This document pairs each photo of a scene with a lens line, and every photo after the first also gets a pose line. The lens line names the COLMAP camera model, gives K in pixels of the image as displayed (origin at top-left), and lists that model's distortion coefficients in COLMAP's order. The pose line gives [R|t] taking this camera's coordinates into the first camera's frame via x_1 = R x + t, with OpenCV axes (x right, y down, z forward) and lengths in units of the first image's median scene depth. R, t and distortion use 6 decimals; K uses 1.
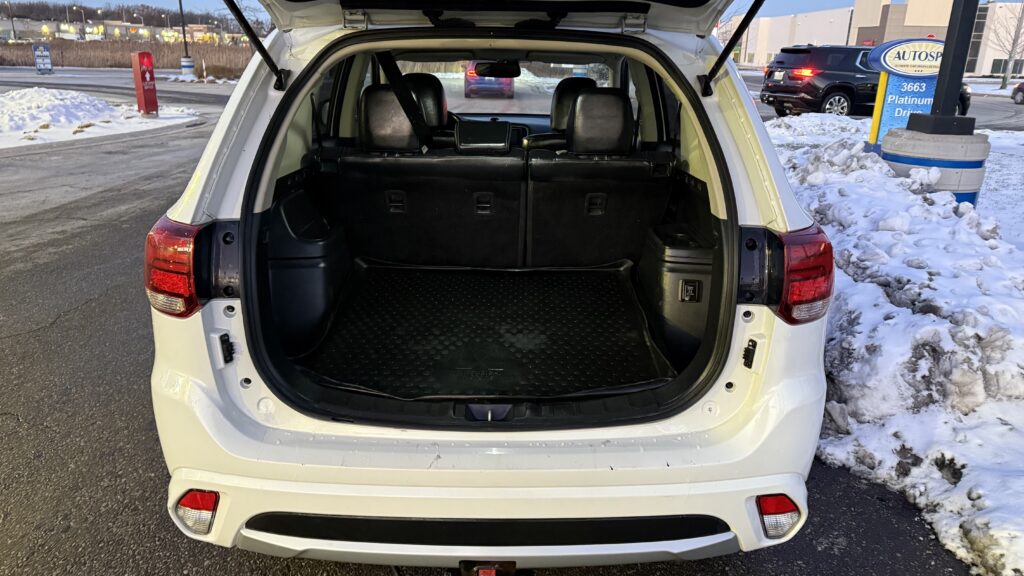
lens RADIAL K [[719.0, 0, 513.0], [0, 719.0, 289.9], [0, 0, 1]] dist [0.045848, -0.045994]
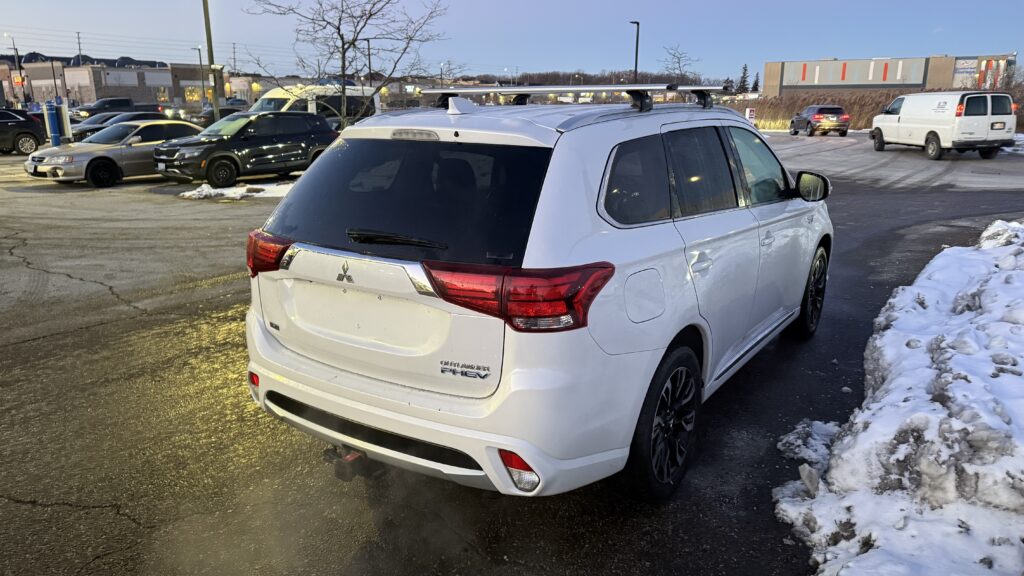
lens RADIAL K [[719.0, 0, 513.0], [0, 719.0, 290.2], [0, 0, 1]] dist [0.045848, -0.045994]
pose [[0.823450, 0.125154, -0.553413, 0.655295], [-0.164099, 0.986217, -0.021138, -0.001006], [0.543140, 0.108220, 0.832639, -0.120531]]
